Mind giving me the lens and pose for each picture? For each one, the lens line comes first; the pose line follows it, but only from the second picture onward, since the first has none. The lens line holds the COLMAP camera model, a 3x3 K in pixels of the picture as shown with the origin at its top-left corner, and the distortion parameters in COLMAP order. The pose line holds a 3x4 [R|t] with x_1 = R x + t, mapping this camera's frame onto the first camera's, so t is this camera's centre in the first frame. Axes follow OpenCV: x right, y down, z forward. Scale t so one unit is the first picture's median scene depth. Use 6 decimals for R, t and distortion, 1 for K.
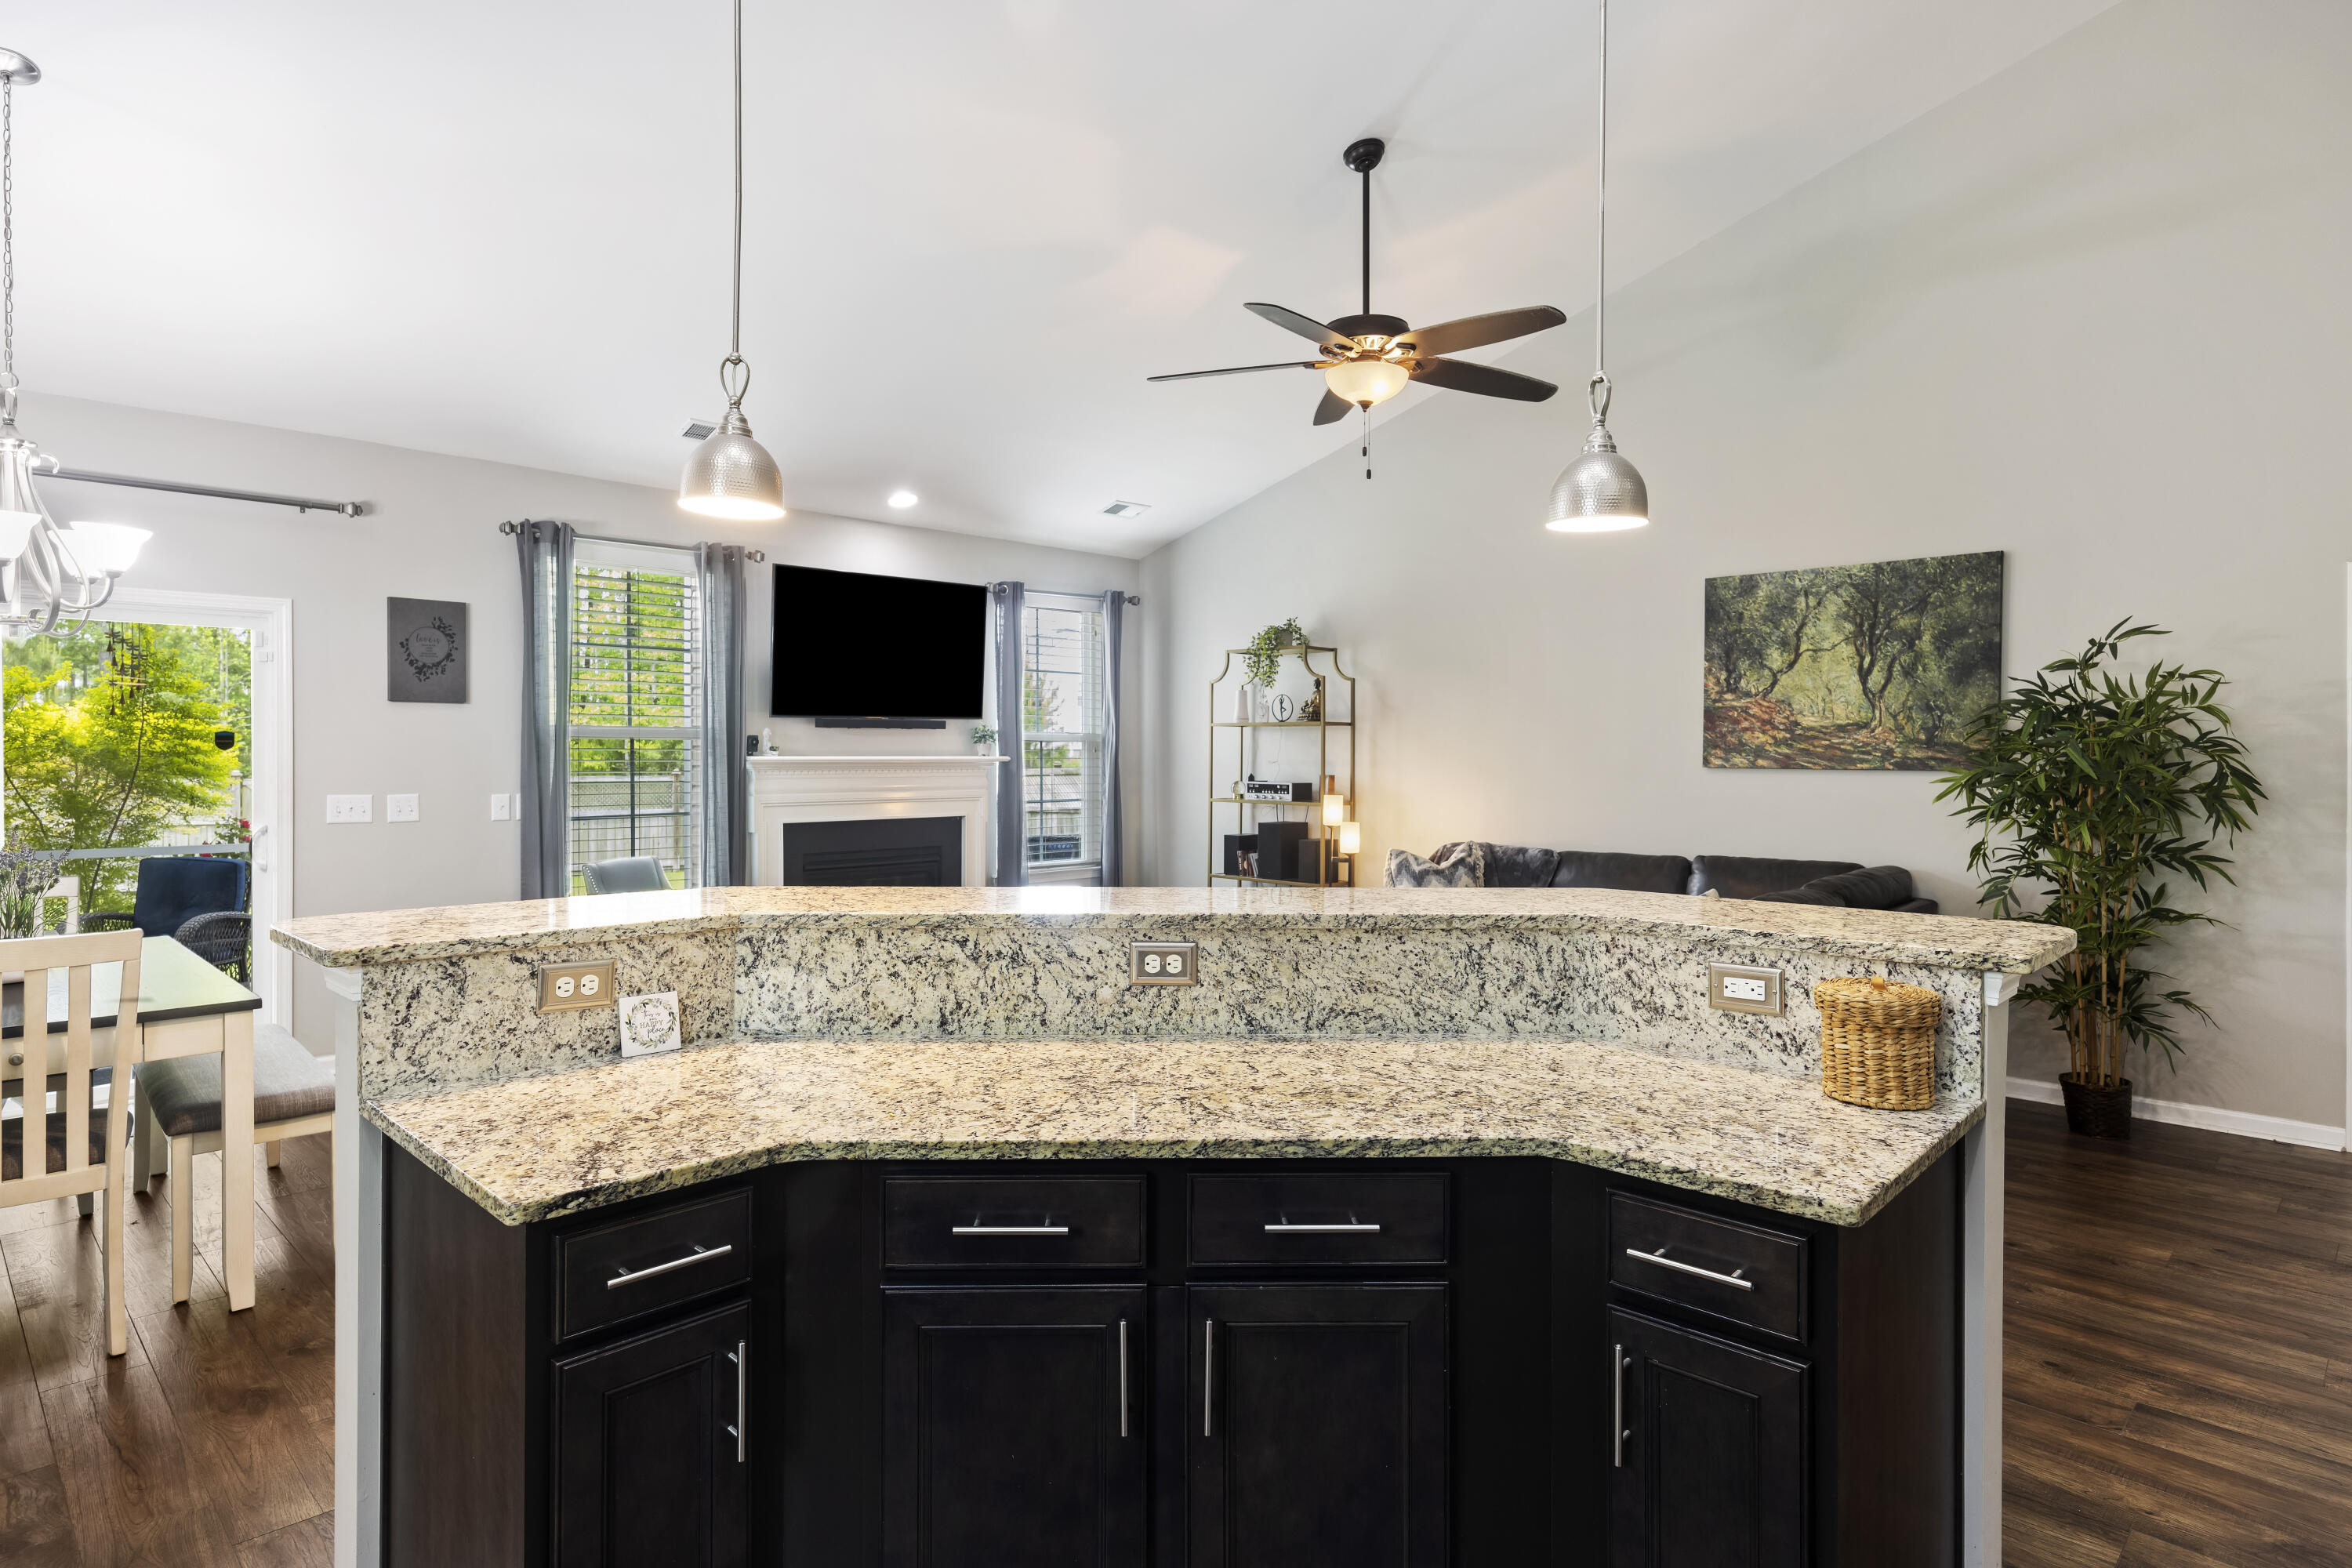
lens RADIAL K [[1300.6, 0, 1171.7], [0, 1300.6, 770.1], [0, 0, 1]] dist [0.013850, -0.000278]
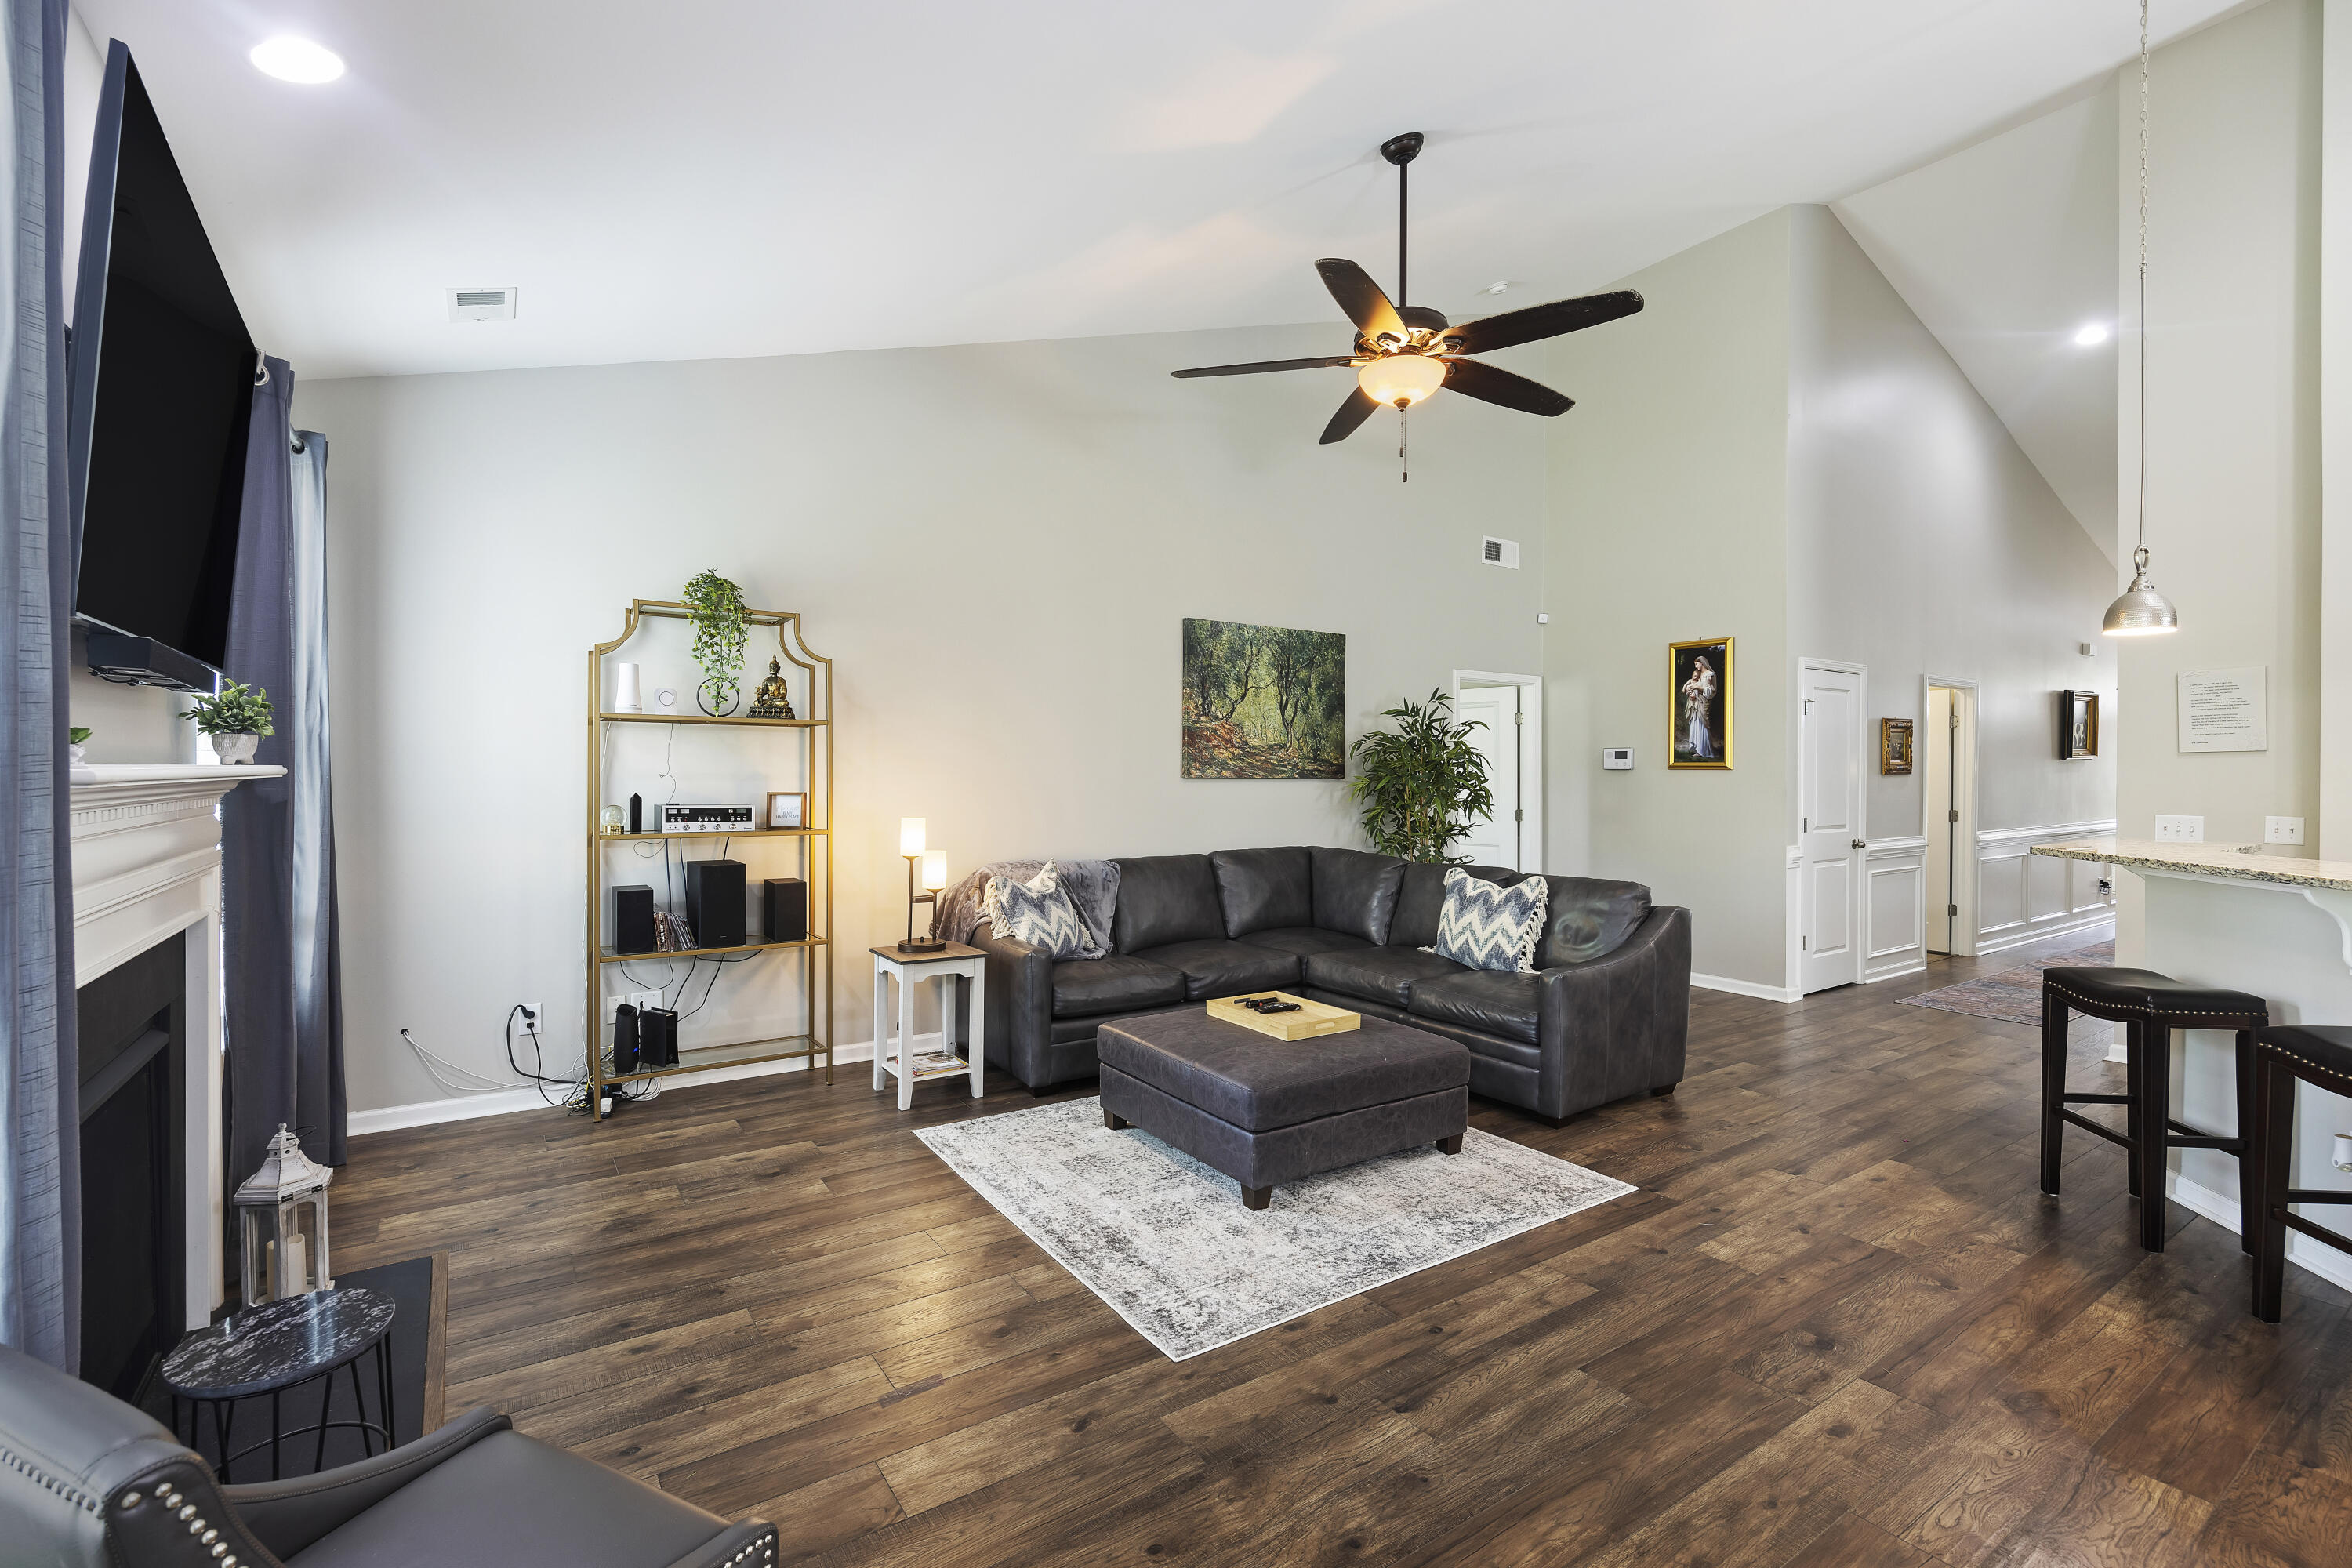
lens RADIAL K [[1050.0, 0, 1189.0], [0, 1050.0, 781.0], [0, 0, 1]] dist [-0.002402, 0.001140]
pose [[0.185880, -0.007698, 0.982542, -0.551047], [0.011313, 0.999920, 0.005694, -0.004825], [-0.982507, 0.010058, 0.185952, 0.864017]]
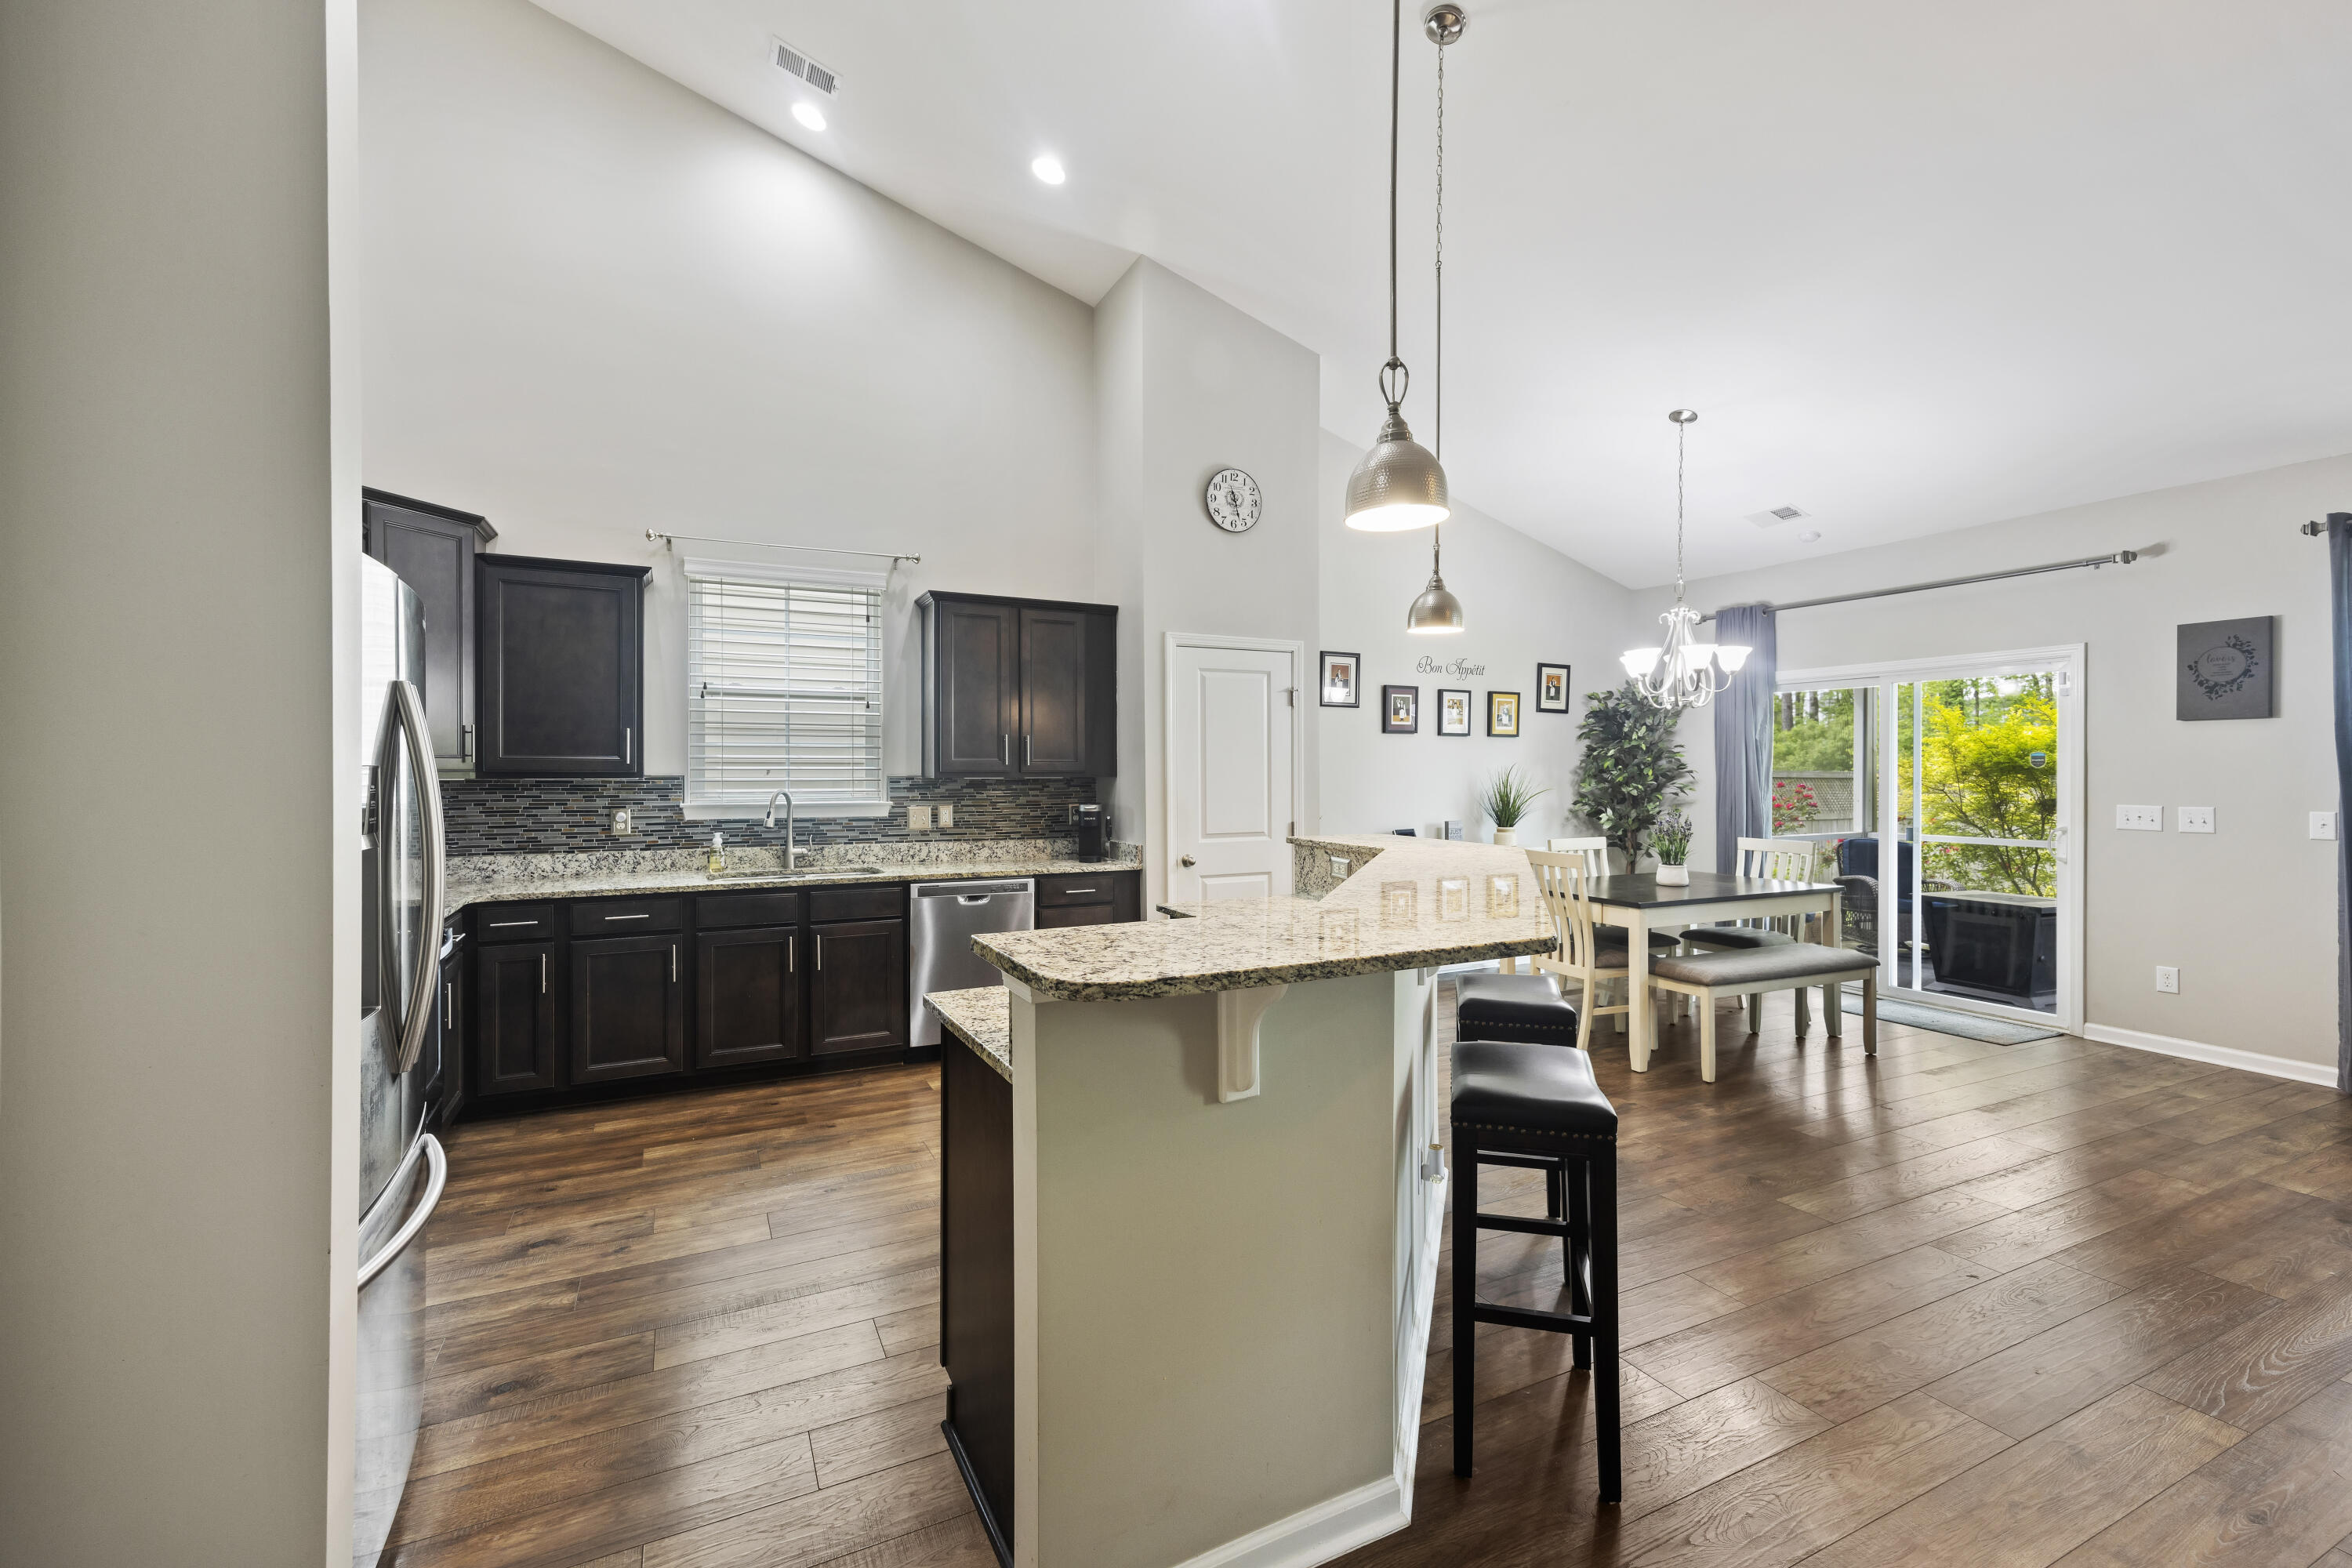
lens RADIAL K [[979.7, 0, 1189.0], [0, 979.7, 775.2], [0, 0, 1]] dist [0.011935, -0.000586]
pose [[-0.329074, 0.001737, -0.944303, 0.449155], [-0.013108, 0.999894, 0.006407, -0.001417], [0.944213, 0.014486, -0.329016, 0.477787]]
